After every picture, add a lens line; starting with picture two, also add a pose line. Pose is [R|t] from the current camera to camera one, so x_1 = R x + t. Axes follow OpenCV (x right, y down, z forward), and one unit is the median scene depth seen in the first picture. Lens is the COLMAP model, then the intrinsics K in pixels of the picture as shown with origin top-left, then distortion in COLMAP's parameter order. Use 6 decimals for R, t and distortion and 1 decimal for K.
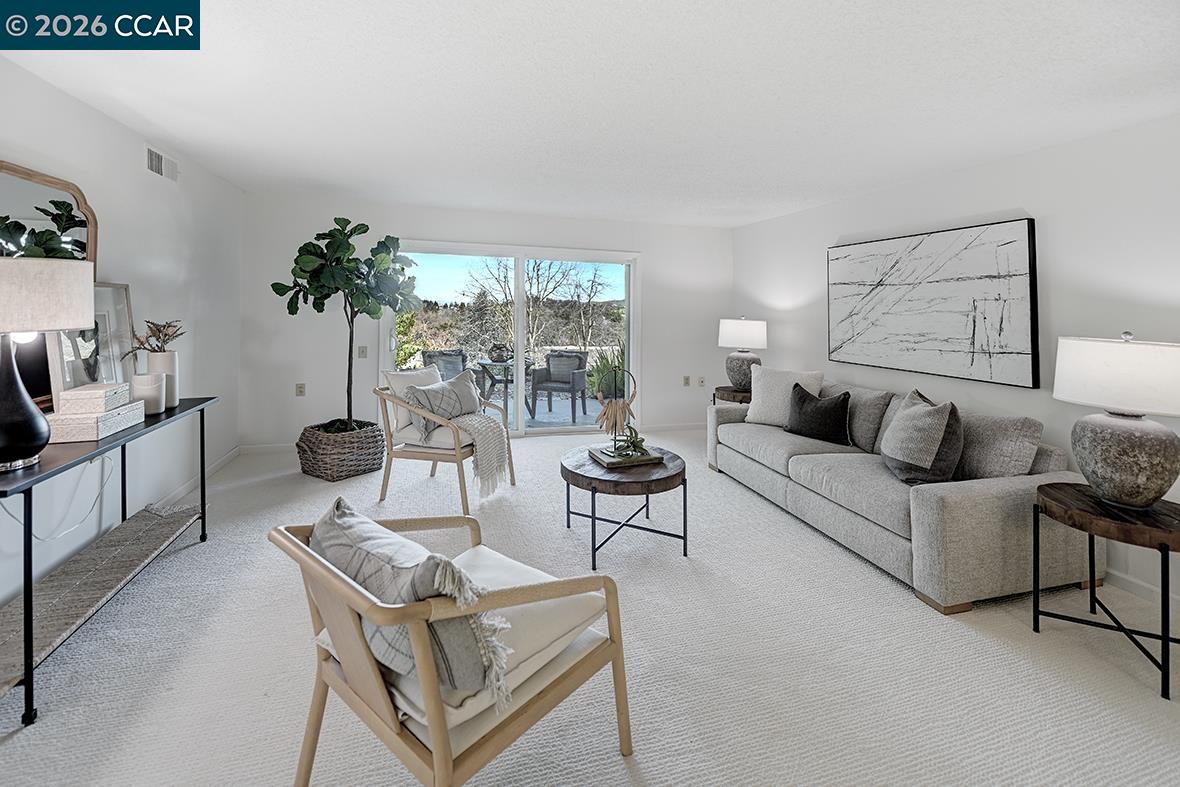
lens RADIAL K [[517.4, 0, 591.1], [0, 517.4, 328.0], [0, 0, 1]] dist [-0.010623, -0.000882]
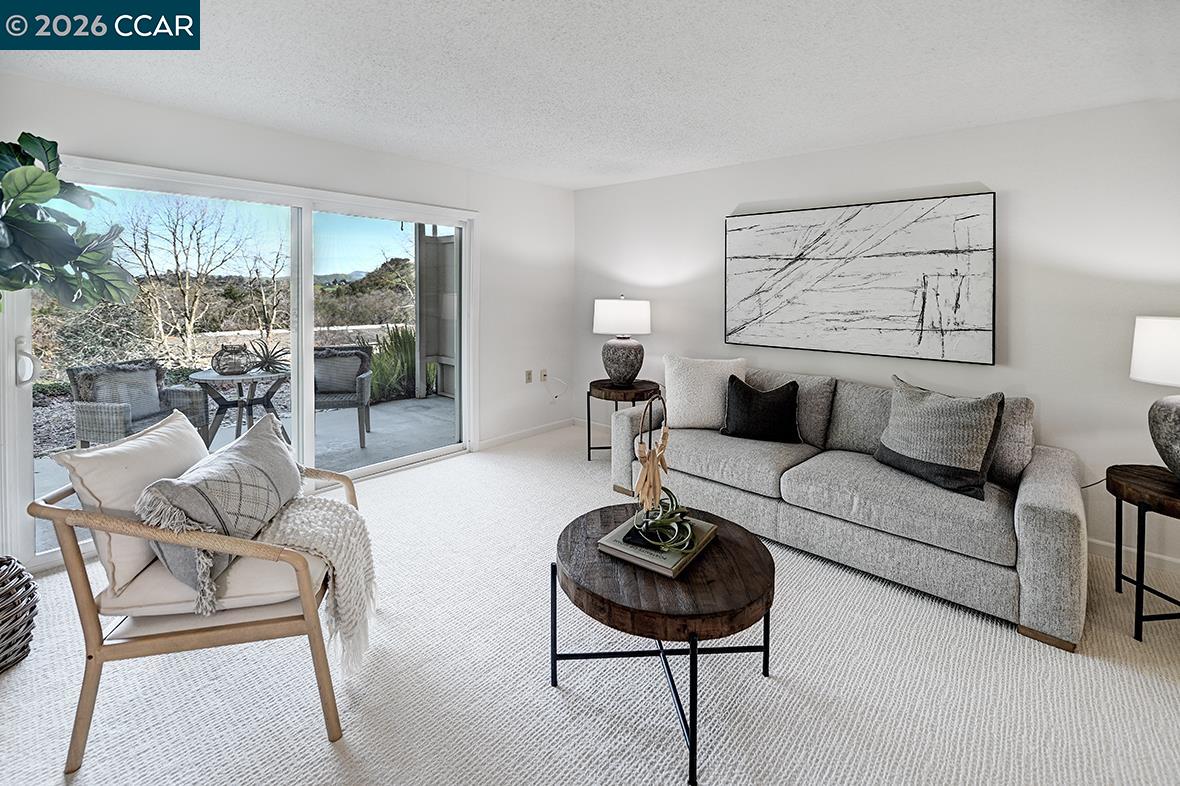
lens RADIAL K [[502.3, 0, 562.9], [0, 502.3, 305.8], [0, 0, 1]] dist [-0.003942, -0.000596]
pose [[0.852308, -0.031348, 0.522100, -0.267908], [0.028296, 0.999504, 0.013820, -0.025643], [-0.522274, 0.002994, 0.852772, 0.468703]]
